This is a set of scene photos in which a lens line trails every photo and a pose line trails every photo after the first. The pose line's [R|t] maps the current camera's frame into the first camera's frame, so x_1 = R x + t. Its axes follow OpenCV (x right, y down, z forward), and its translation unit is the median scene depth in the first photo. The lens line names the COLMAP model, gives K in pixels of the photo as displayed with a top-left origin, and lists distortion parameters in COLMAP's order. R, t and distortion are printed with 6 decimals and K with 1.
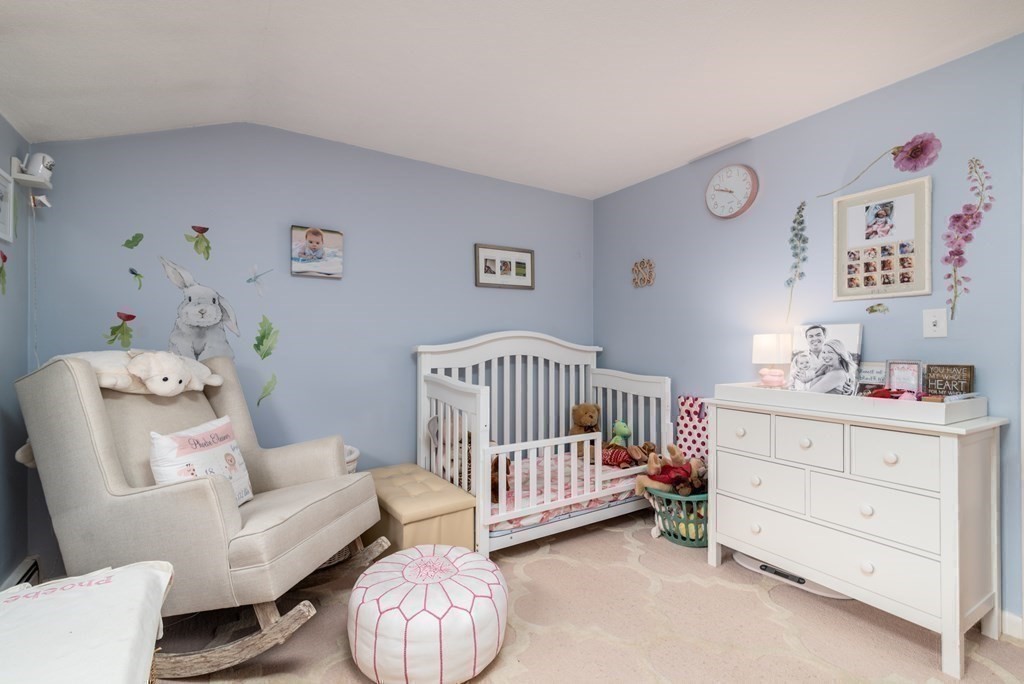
lens RADIAL K [[460.2, 0, 510.7], [0, 460.2, 345.0], [0, 0, 1]] dist [0.021809, -0.001984]
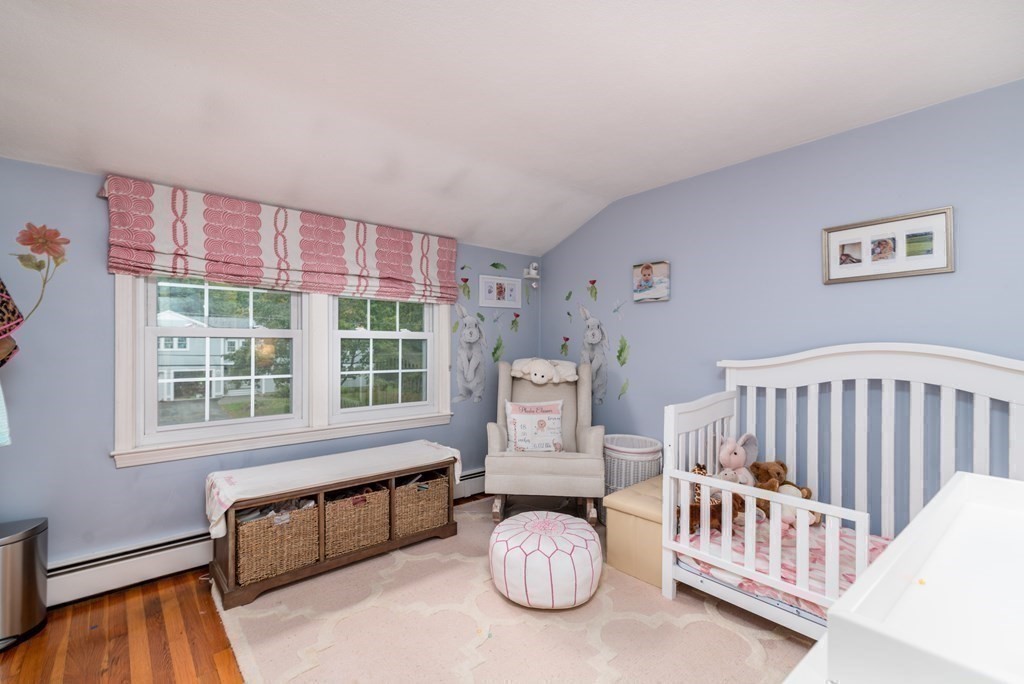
lens RADIAL K [[460.2, 0, 514.4], [0, 460.2, 344.8], [0, 0, 1]] dist [0.021809, -0.001984]
pose [[0.140164, 0.000999, -0.990128, 0.767354], [-0.003791, 0.999993, 0.000472, -0.033084], [0.990121, 0.003687, 0.140167, 0.477394]]
